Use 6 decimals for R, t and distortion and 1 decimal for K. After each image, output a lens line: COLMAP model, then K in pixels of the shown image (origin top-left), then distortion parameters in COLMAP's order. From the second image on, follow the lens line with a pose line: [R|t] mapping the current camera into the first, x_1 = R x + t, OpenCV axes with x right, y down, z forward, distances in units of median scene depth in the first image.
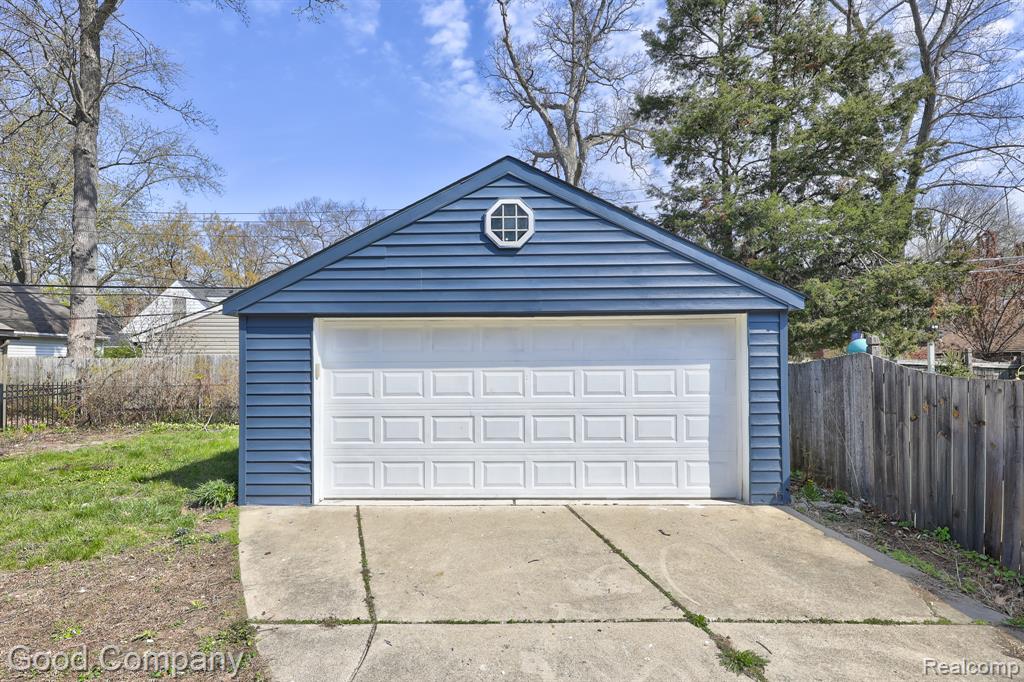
lens RADIAL K [[475.2, 0, 507.3], [0, 475.2, 355.7], [0, 0, 1]] dist [0.000563, -0.000244]
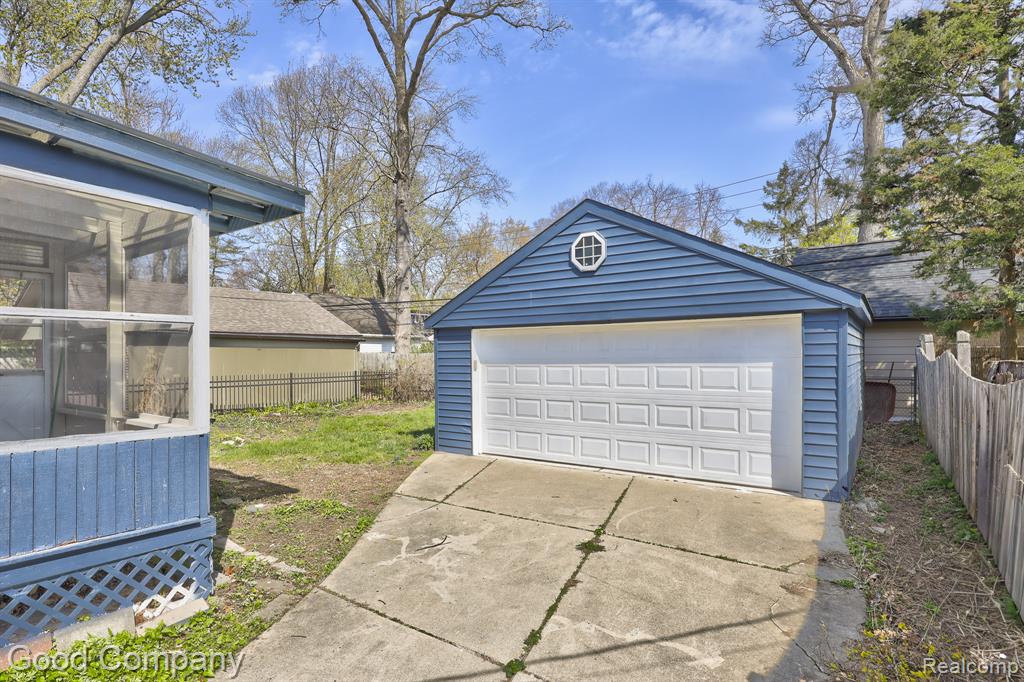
lens RADIAL K [[538.9, 0, 506.9], [0, 538.9, 358.3], [0, 0, 1]] dist [0.002019, 0.000366]
pose [[0.827870, 0.001583, -0.560918, 0.619934], [0.012667, 0.999688, 0.021516, -0.024068], [0.560777, -0.024918, 0.827592, -0.324164]]
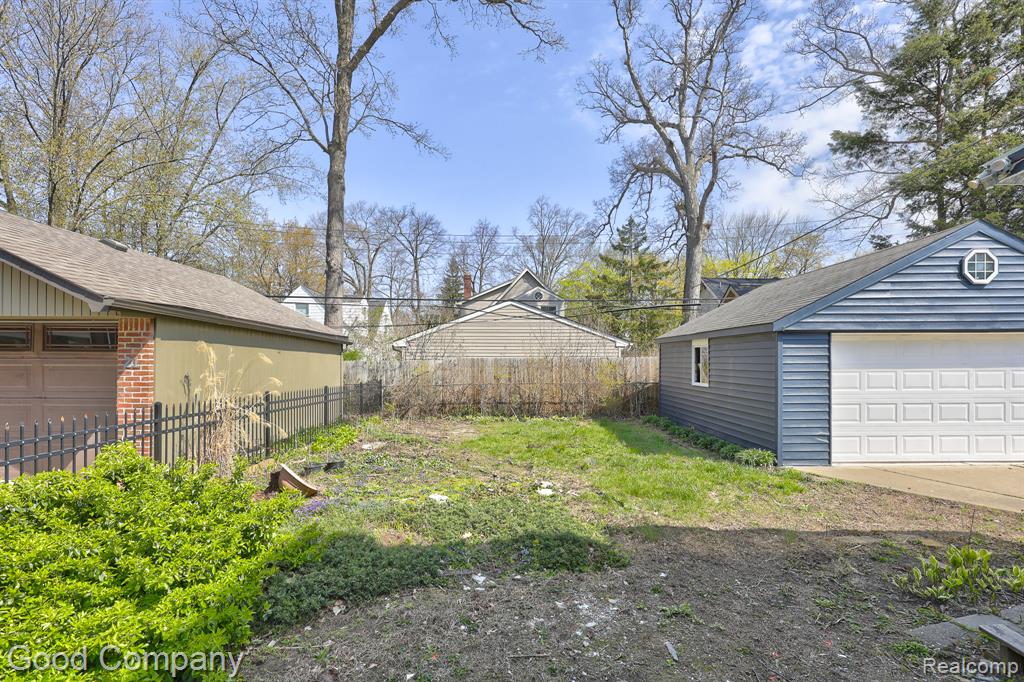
lens RADIAL K [[473.4, 0, 512.3], [0, 473.4, 367.5], [0, 0, 1]] dist [0.004294, 0.000367]
pose [[0.999799, -0.000957, 0.020041, -1.374715], [0.000498, 0.999738, 0.022878, -0.010929], [-0.020057, -0.022863, 0.999537, -0.382549]]
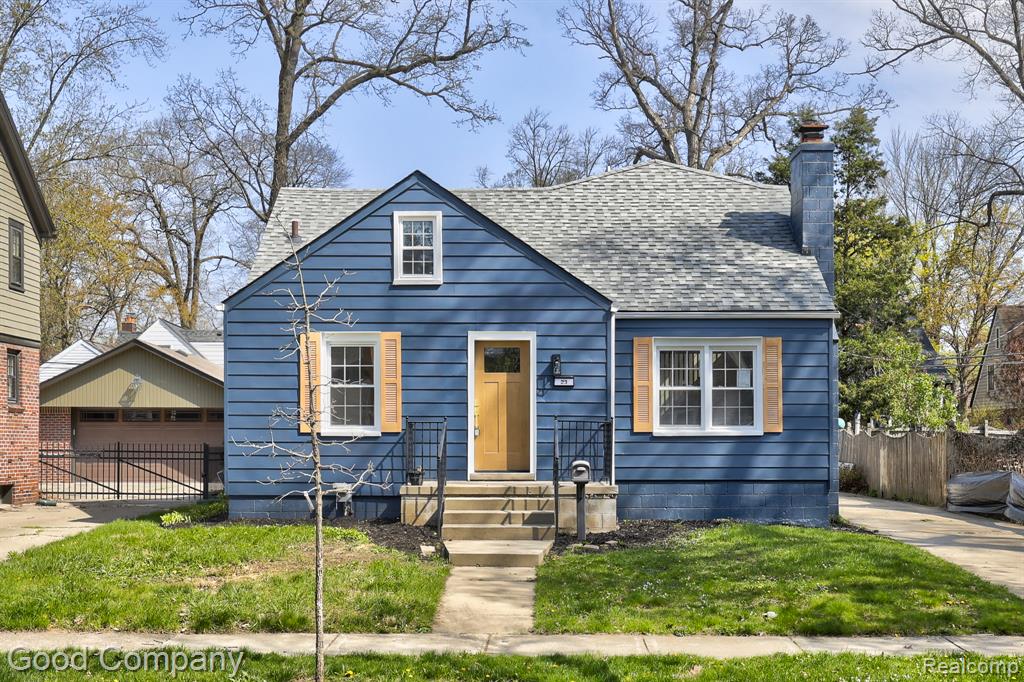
lens RADIAL K [[1516.7, 0, 512.0], [0, 1516.7, 341.0], [0, 0, 1]] dist [-0.015890, -0.024727]
pose [[0.999900, 0.004760, 0.013344, -0.988221], [-0.004088, 0.998743, -0.049964, -0.040032], [-0.013565, 0.049905, 0.998662, -7.300710]]
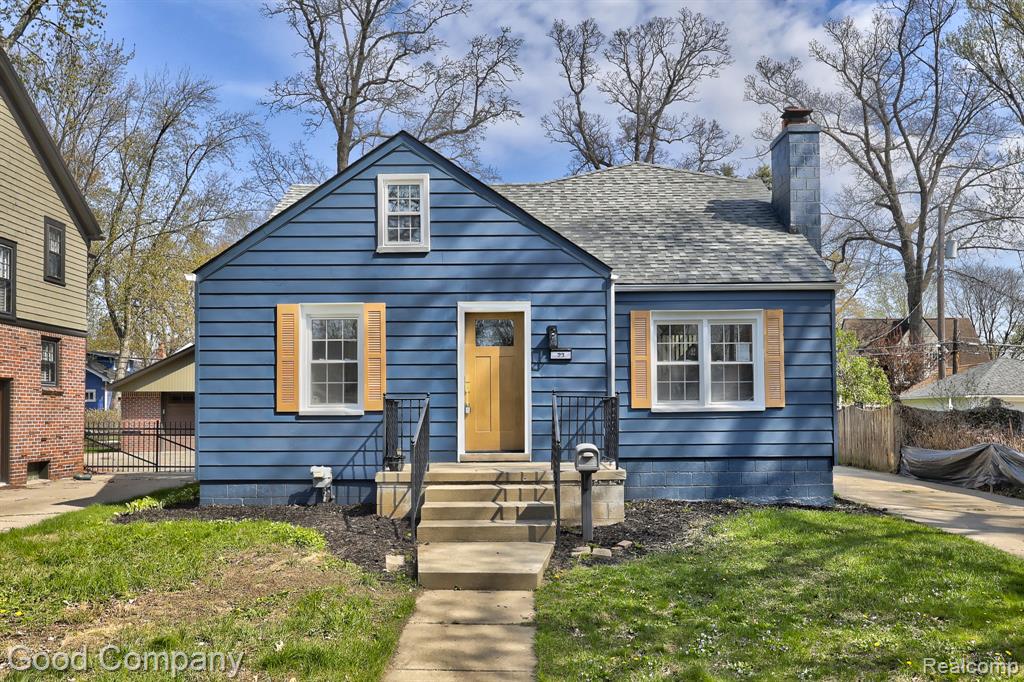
lens RADIAL K [[904.4, 0, 532.6], [0, 904.4, 358.0], [0, 0, 1]] dist [-0.004878, 0.004659]
pose [[0.999408, -0.001775, 0.034345, -0.939818], [0.003334, 0.998964, -0.045391, -0.023769], [-0.034228, 0.045479, 0.998379, -5.388879]]
